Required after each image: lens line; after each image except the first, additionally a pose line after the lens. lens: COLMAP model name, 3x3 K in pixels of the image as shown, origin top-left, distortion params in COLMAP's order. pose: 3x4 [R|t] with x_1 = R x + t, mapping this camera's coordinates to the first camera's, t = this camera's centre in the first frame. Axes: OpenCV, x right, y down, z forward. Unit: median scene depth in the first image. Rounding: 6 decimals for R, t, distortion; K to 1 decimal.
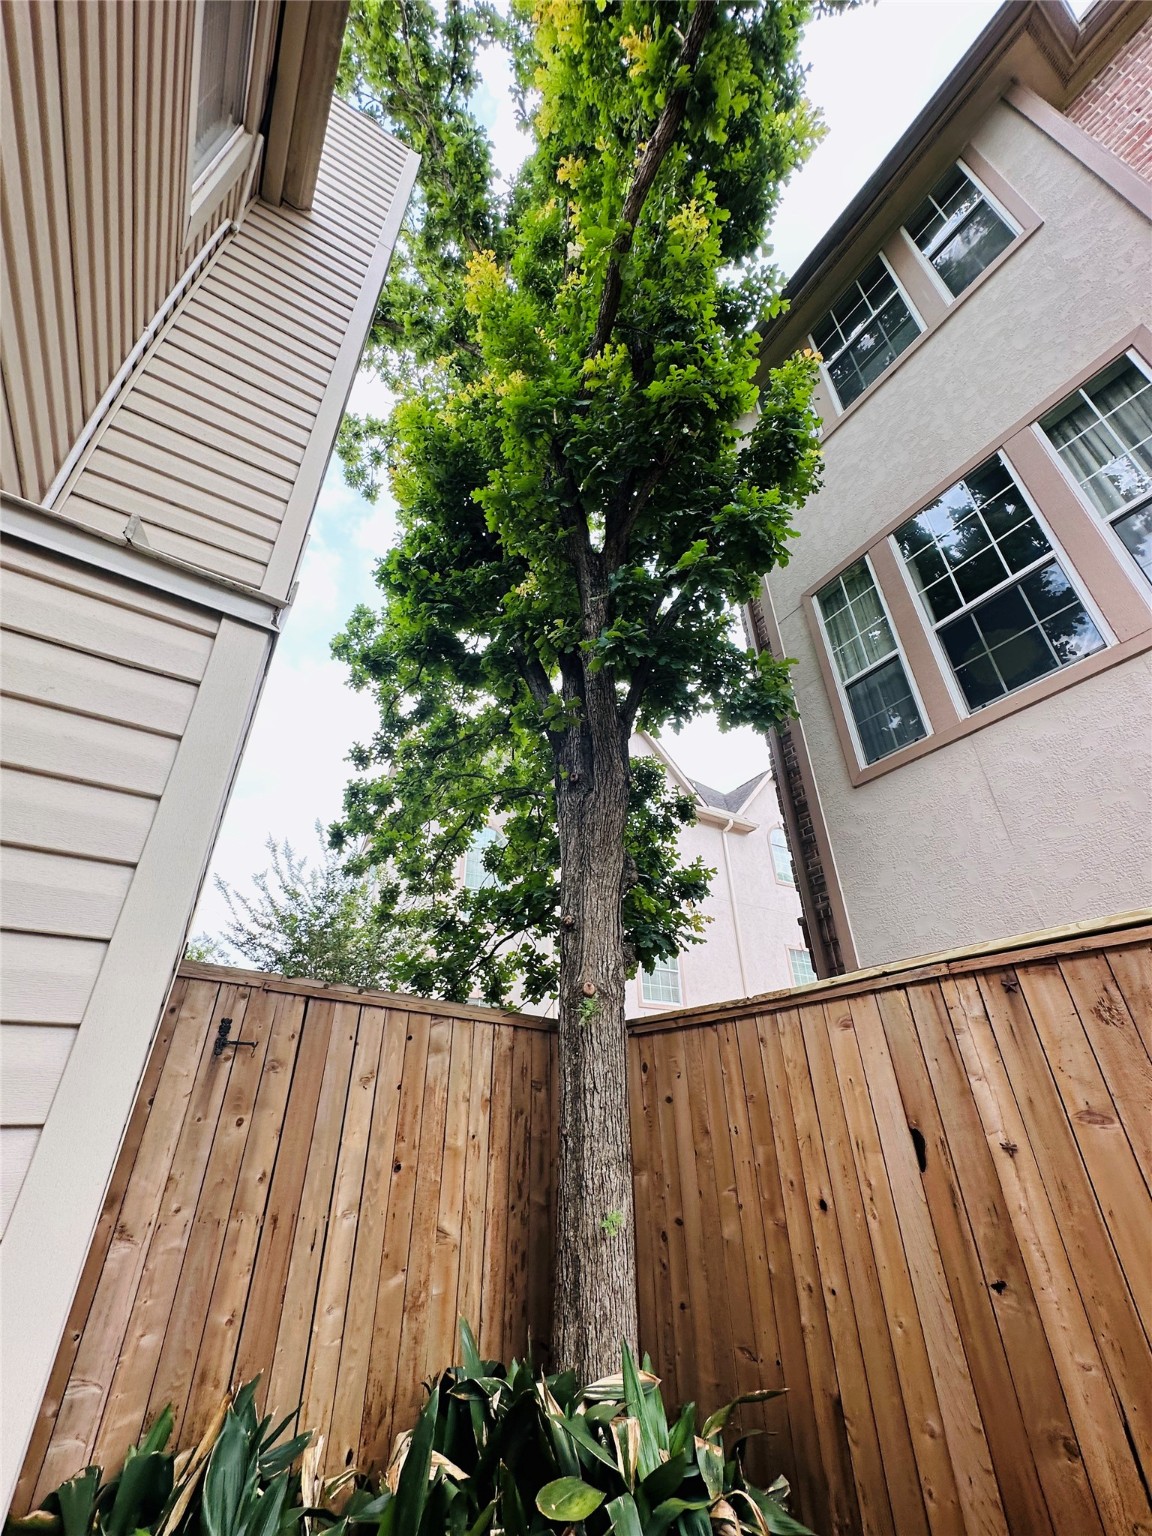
lens RADIAL K [[614.7, 0, 576.0], [0, 614.7, 768.0], [0, 0, 1]] dist [-0.002679, 0.000796]
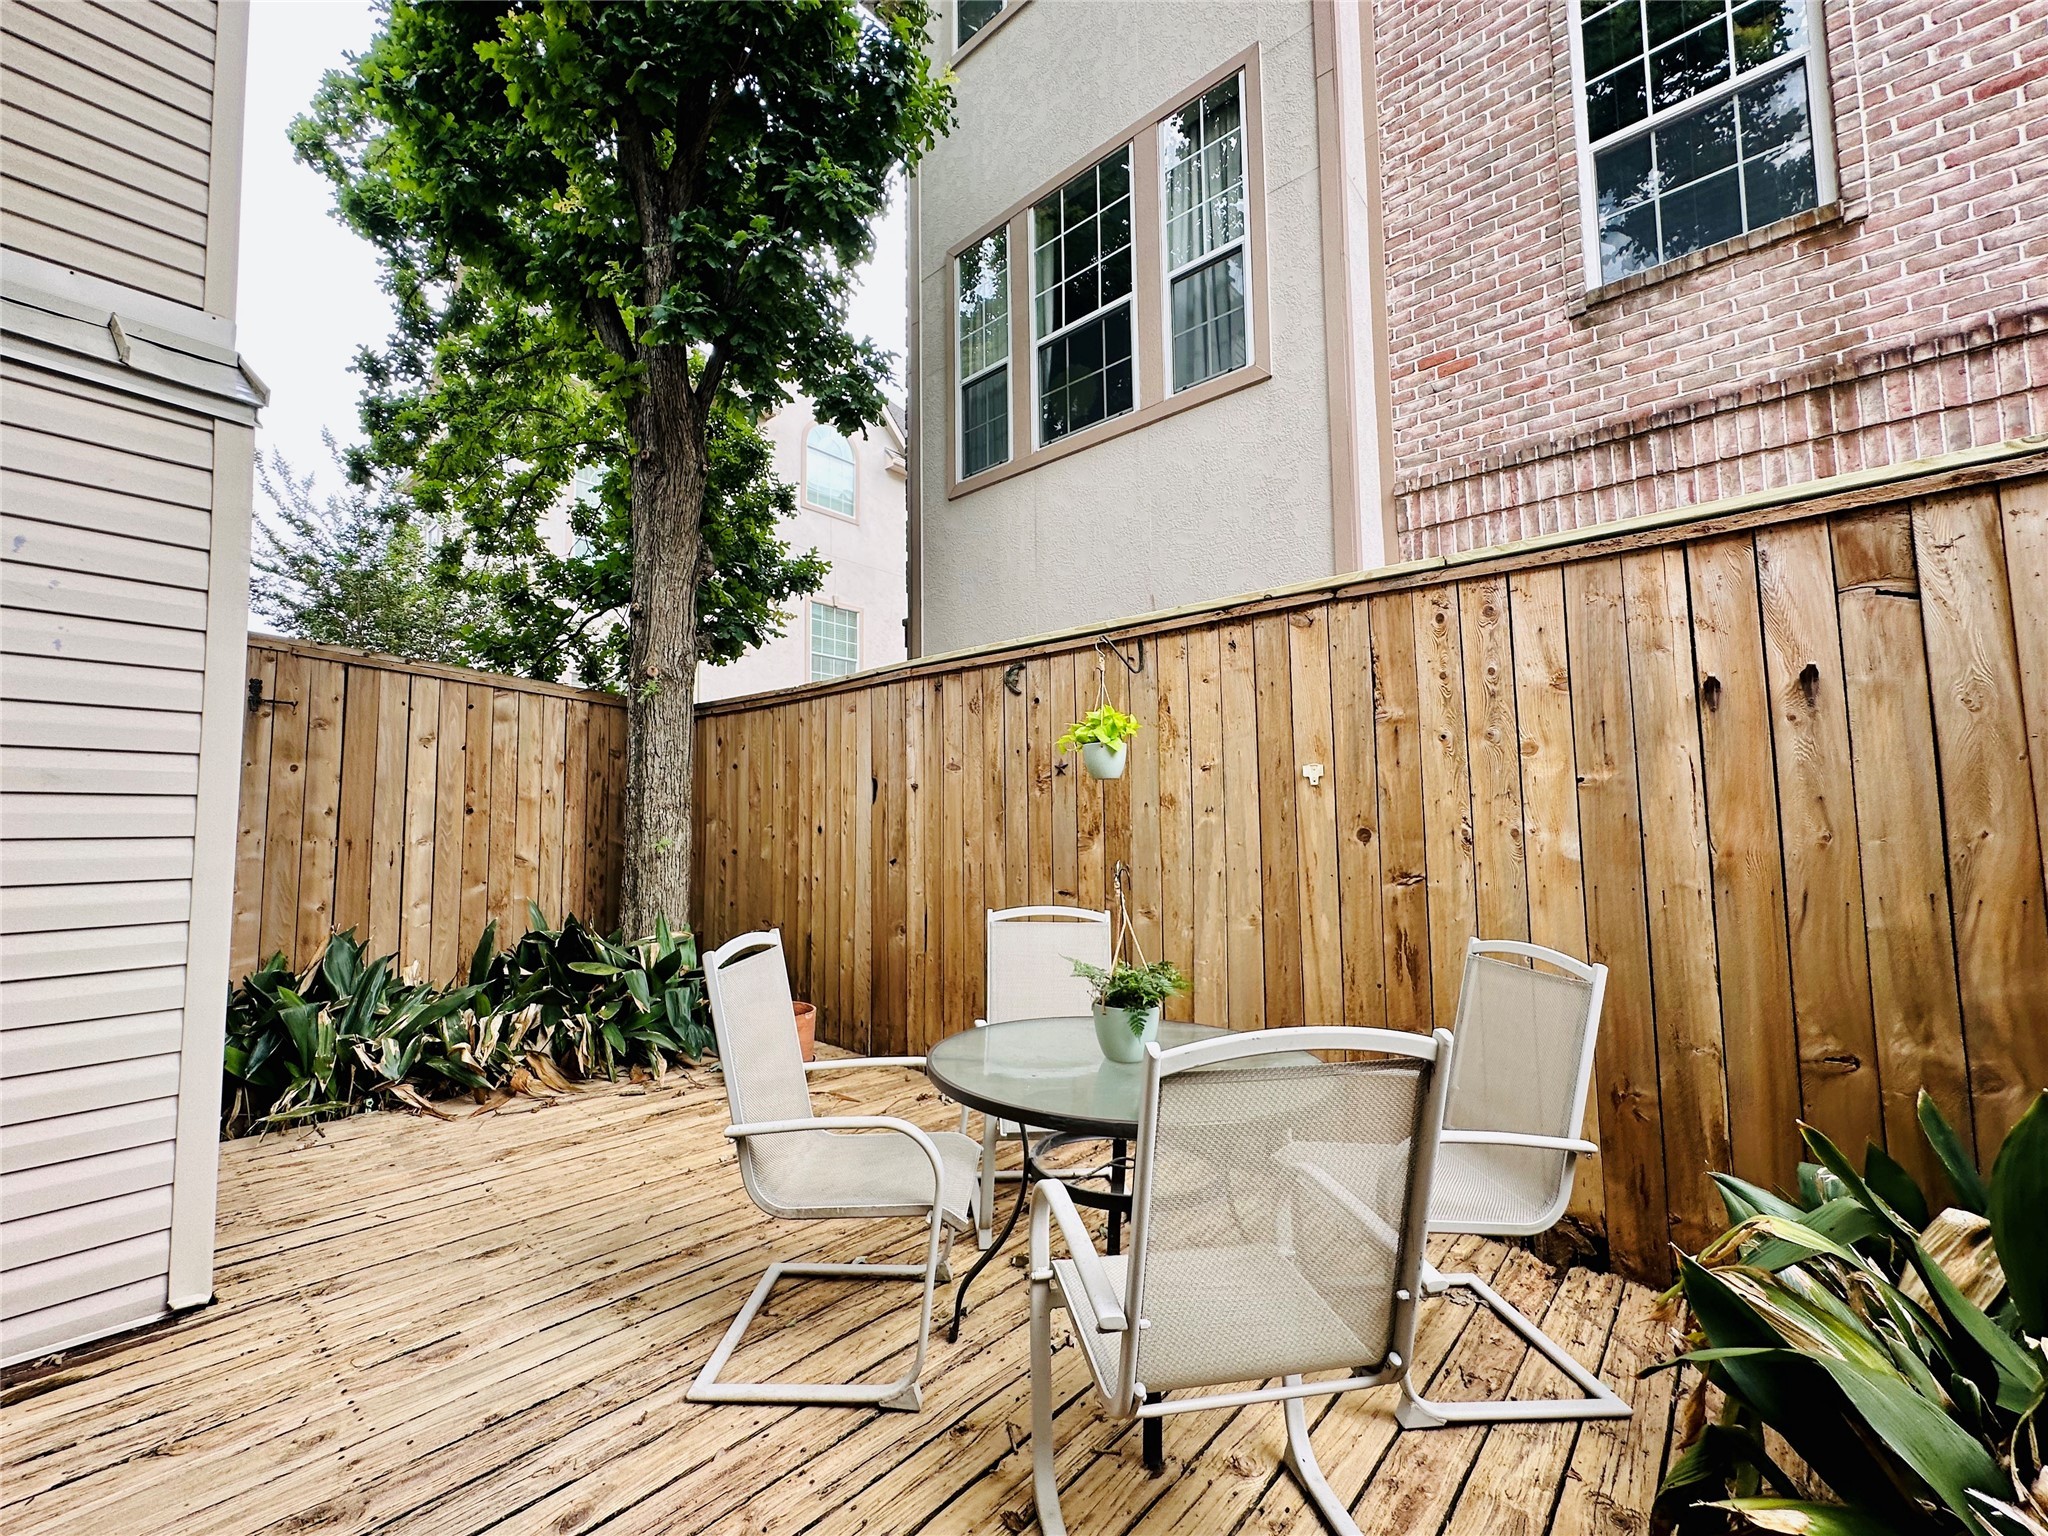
lens RADIAL K [[819.6, 0, 1023.6], [0, 819.6, 770.5], [0, 0, 1]] dist [-0.002679, 0.000796]
pose [[0.957305, 0.022419, 0.288209, 0.223941], [-0.146336, 0.897392, 0.416260, -0.176568], [-0.249305, -0.440664, 0.862359, -0.471263]]
